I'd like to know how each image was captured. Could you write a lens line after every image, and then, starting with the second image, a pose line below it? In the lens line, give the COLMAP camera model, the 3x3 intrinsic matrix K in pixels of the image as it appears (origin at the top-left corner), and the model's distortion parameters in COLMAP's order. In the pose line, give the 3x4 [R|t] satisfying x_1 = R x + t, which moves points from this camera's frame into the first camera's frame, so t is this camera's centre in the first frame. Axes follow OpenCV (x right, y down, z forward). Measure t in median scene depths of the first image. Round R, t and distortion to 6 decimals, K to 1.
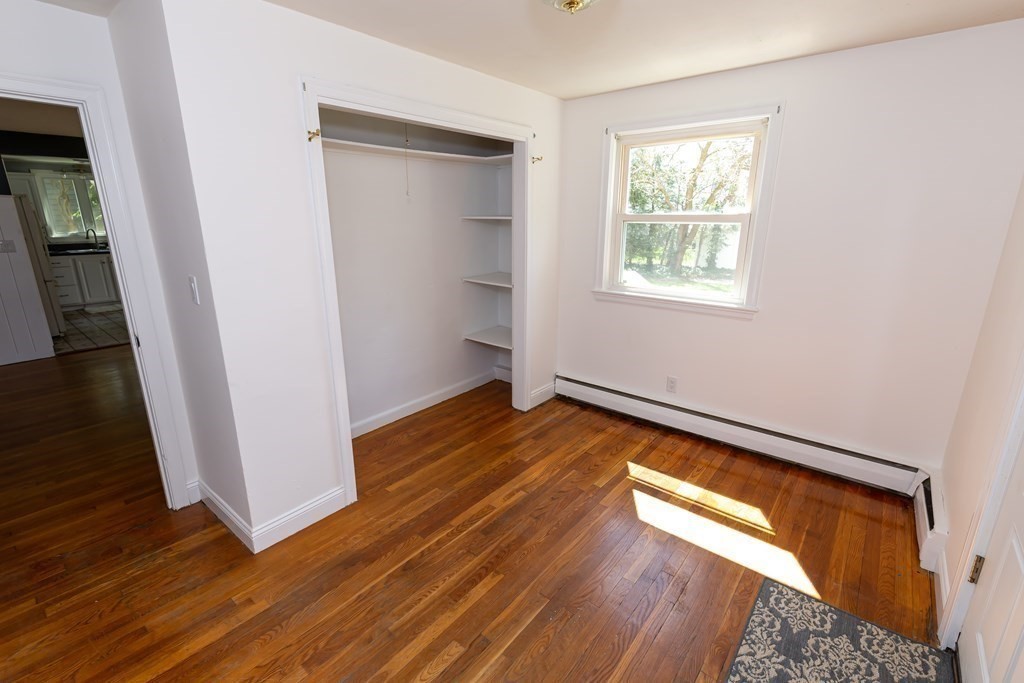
lens RADIAL K [[457.8, 0, 514.9], [0, 457.8, 336.4], [0, 0, 1]] dist [0.001247, 0.000060]
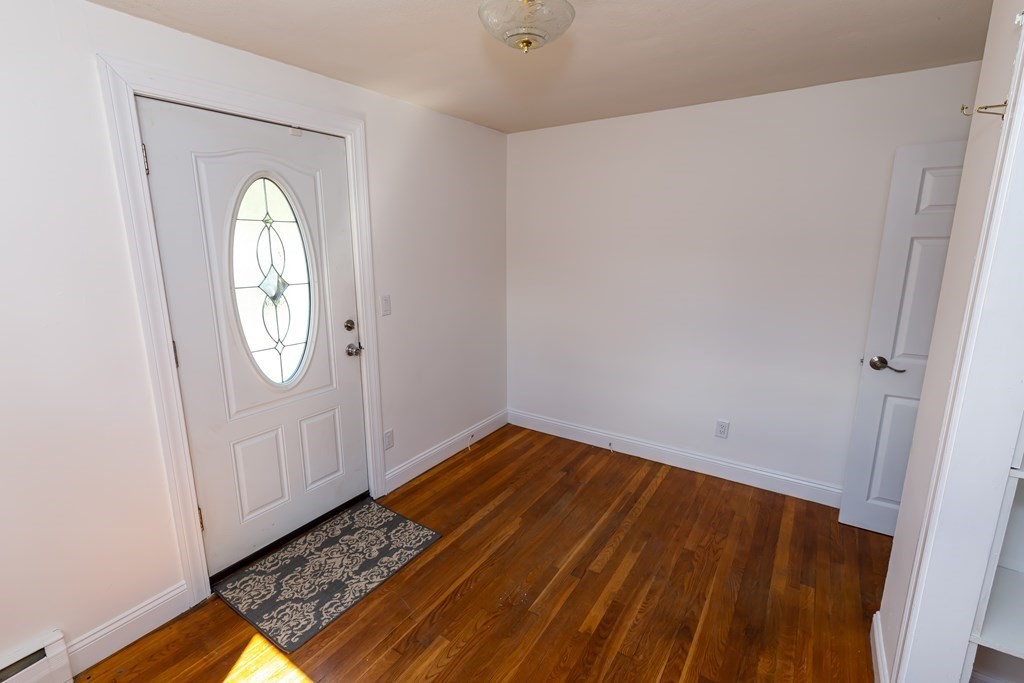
lens RADIAL K [[457.8, 0, 514.9], [0, 457.8, 336.4], [0, 0, 1]] dist [0.001247, 0.000060]
pose [[-0.994077, 0.027698, -0.105089, 0.200318], [-0.022932, 0.891743, 0.451961, -0.460315], [0.106231, 0.451694, -0.885826, 1.659966]]
